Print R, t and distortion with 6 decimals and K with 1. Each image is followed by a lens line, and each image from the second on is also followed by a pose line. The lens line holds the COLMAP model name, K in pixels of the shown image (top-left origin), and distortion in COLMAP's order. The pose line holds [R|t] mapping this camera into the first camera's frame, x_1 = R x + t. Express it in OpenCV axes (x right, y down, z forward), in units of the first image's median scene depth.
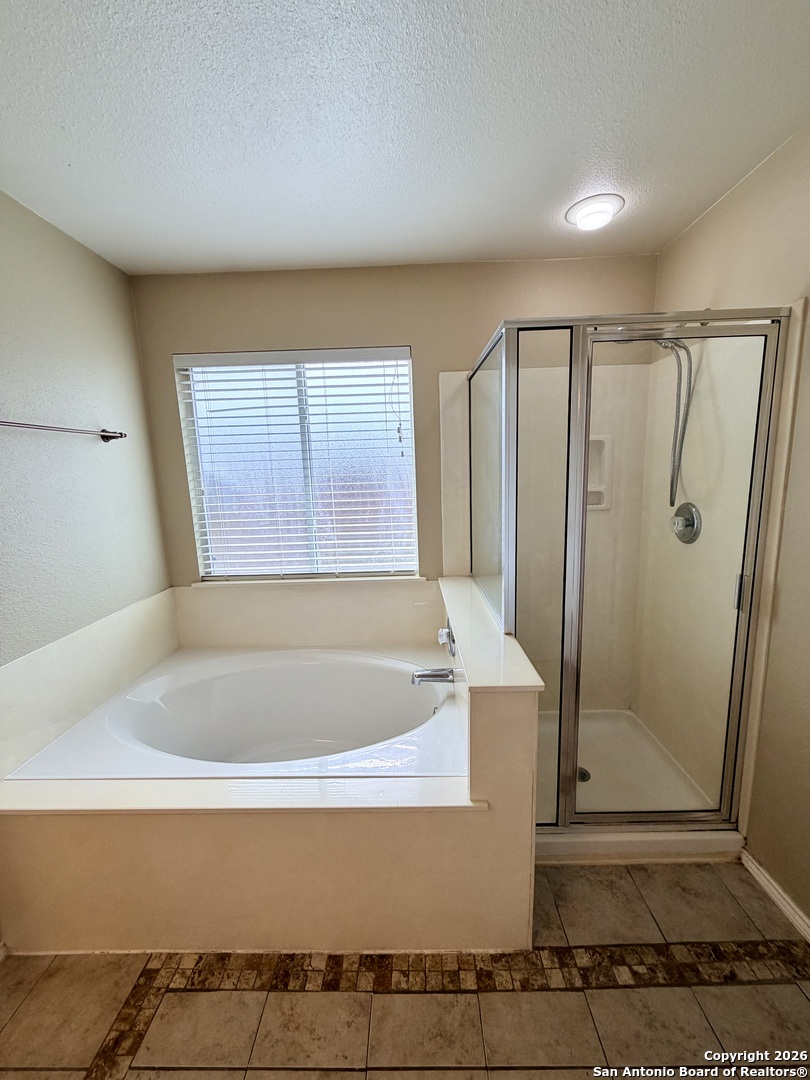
lens RADIAL K [[431.0, 0, 405.7], [0, 431.0, 541.4], [0, 0, 1]] dist [-0.001987, 0.000976]
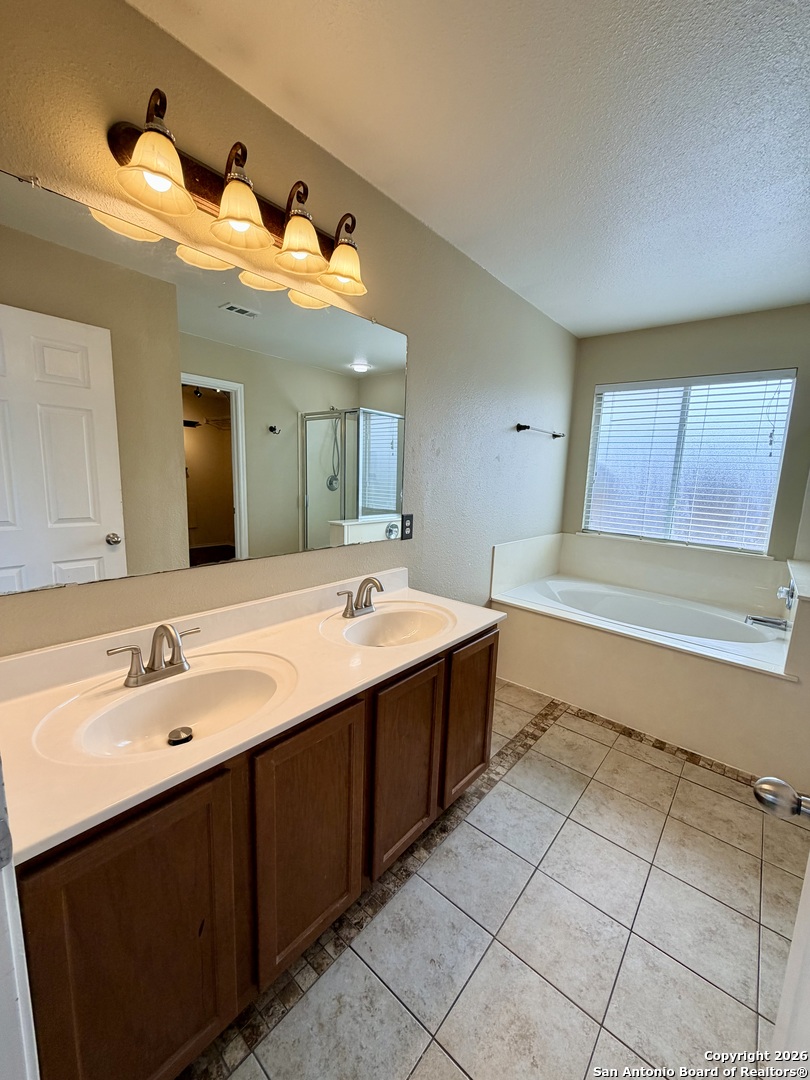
lens RADIAL K [[431.0, 0, 400.9], [0, 431.0, 536.6], [0, 0, 1]] dist [-0.001987, 0.000976]
pose [[0.765688, 0.162789, -0.622272, -0.012663], [-0.167911, 0.984485, 0.050936, 0.147252], [0.620909, 0.065485, 0.781142, -0.620536]]
